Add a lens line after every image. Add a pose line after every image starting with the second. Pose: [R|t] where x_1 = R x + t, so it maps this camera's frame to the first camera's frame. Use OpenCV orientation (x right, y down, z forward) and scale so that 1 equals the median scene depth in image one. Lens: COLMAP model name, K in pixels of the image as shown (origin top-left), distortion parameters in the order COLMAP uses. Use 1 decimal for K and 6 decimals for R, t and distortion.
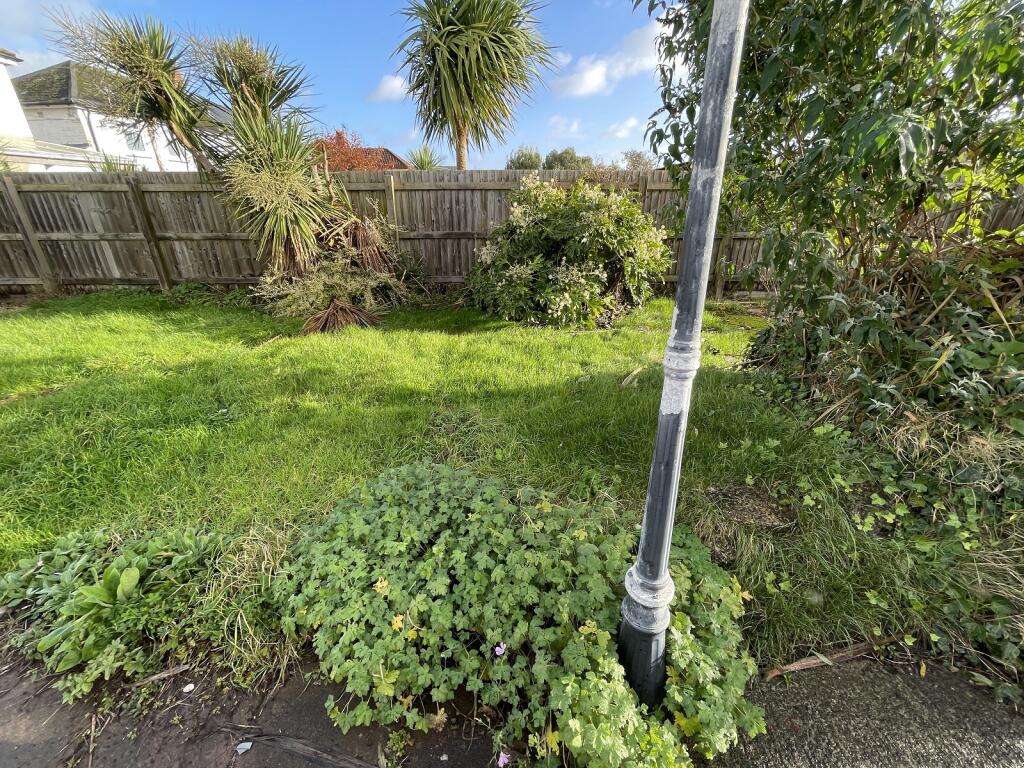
lens RADIAL K [[410.4, 0, 513.8], [0, 410.4, 383.7], [0, 0, 1]] dist [-0.000274, -0.000565]
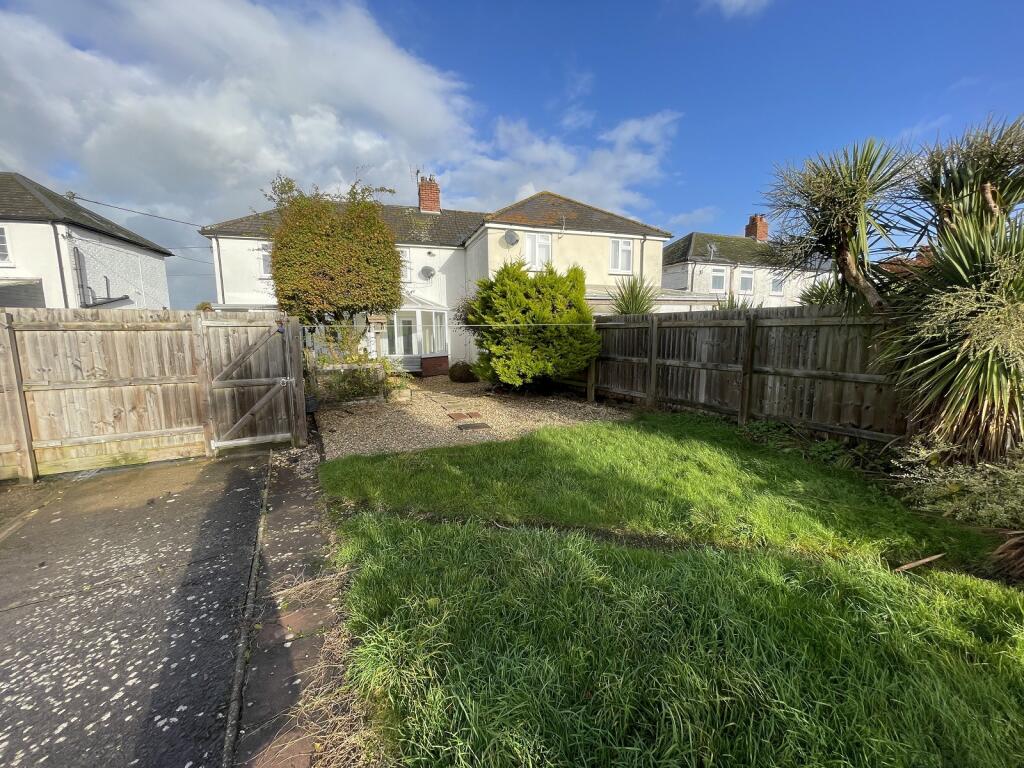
lens RADIAL K [[410.4, 0, 510.3], [0, 410.4, 385.7], [0, 0, 1]] dist [-0.000274, -0.000565]
pose [[0.452023, 0.115370, -0.884514, -0.280246], [-0.345066, 0.937016, -0.054125, -0.077756], [0.822560, 0.329681, 0.463363, 0.105965]]
